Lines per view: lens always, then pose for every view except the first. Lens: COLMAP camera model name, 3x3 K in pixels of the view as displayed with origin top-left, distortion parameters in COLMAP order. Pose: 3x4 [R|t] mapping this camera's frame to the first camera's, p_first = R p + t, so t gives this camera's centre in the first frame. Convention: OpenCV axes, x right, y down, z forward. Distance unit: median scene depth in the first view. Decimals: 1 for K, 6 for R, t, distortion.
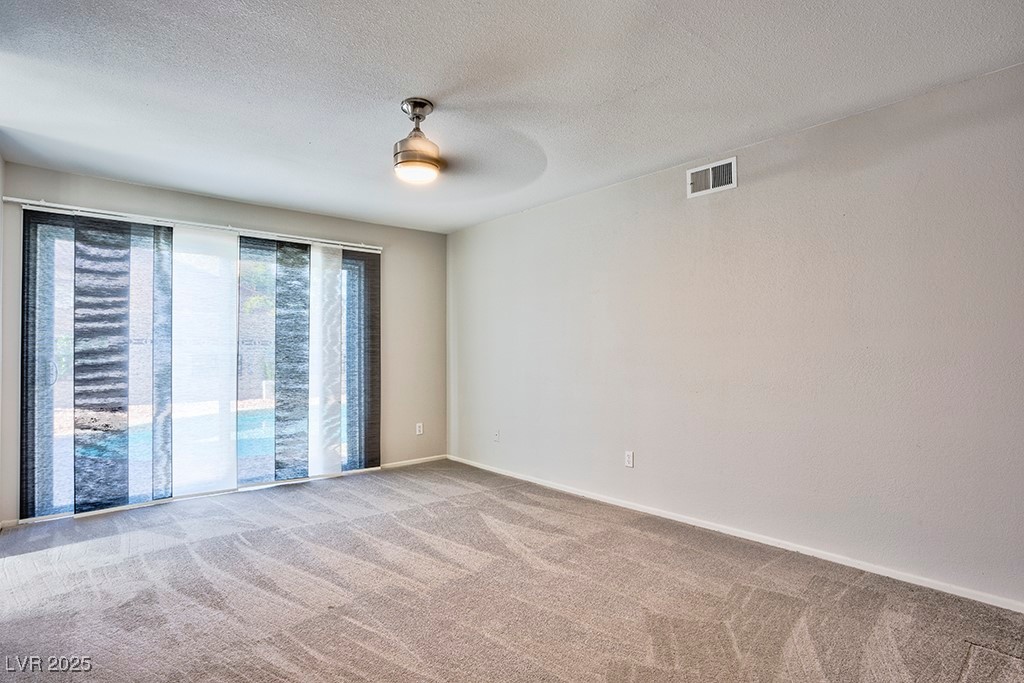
lens RADIAL K [[527.9, 0, 510.0], [0, 527.9, 345.2], [0, 0, 1]] dist [-0.020359, -0.000152]
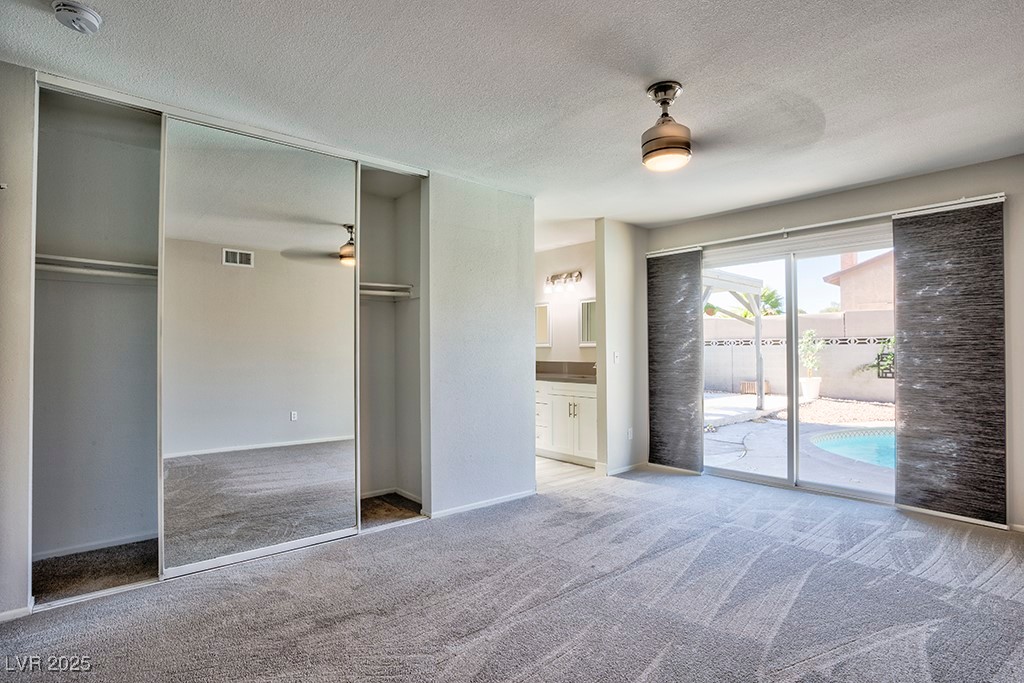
lens RADIAL K [[552.4, 0, 523.3], [0, 552.4, 340.3], [0, 0, 1]] dist [-0.004207, 0.000103]
pose [[0.014914, -0.013393, -0.999799, 0.759293], [0.011291, 0.999849, -0.013225, 0.002385], [0.999825, -0.011091, 0.015063, 0.690989]]
